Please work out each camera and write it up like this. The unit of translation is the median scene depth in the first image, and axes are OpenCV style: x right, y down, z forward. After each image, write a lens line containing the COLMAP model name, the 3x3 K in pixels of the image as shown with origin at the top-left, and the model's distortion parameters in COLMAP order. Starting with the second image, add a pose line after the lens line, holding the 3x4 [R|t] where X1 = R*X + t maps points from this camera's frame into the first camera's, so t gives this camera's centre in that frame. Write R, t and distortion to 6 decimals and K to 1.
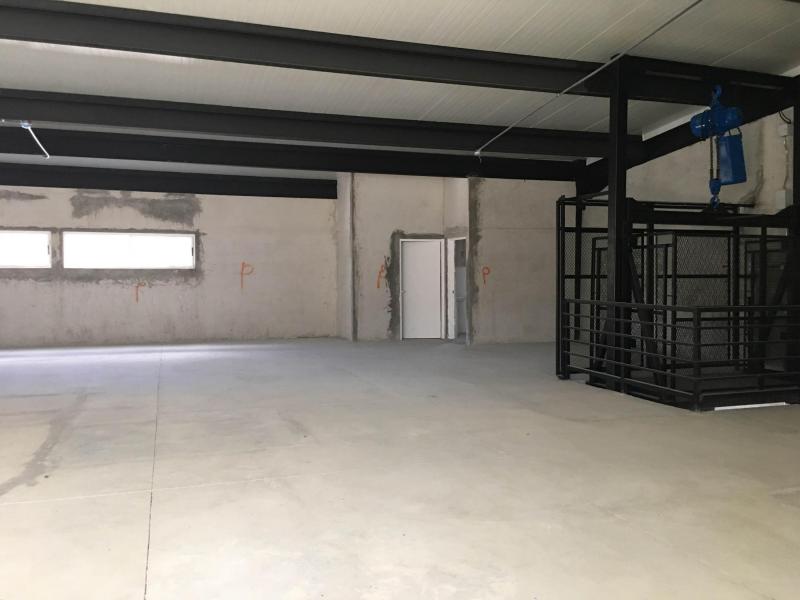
lens RADIAL K [[678.9, 0, 399.9], [0, 678.9, 295.0], [0, 0, 1]] dist [0.043451, -0.050050]
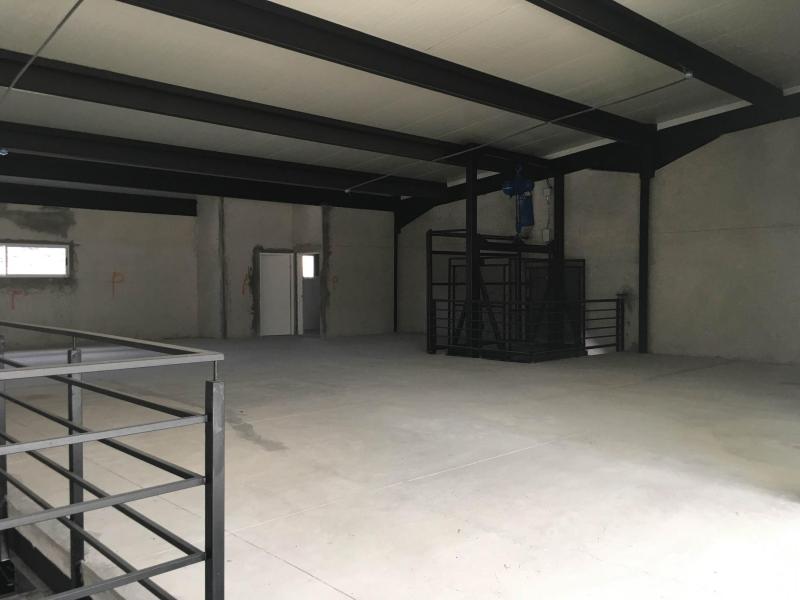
lens RADIAL K [[678.9, 0, 400.4], [0, 678.9, 301.6], [0, 0, 1]] dist [0.043451, -0.050050]
pose [[0.903773, -0.014422, 0.427769, -0.298740], [0.014445, 0.999891, 0.003193, 0.003604], [-0.427768, 0.003293, 0.903883, -0.199958]]
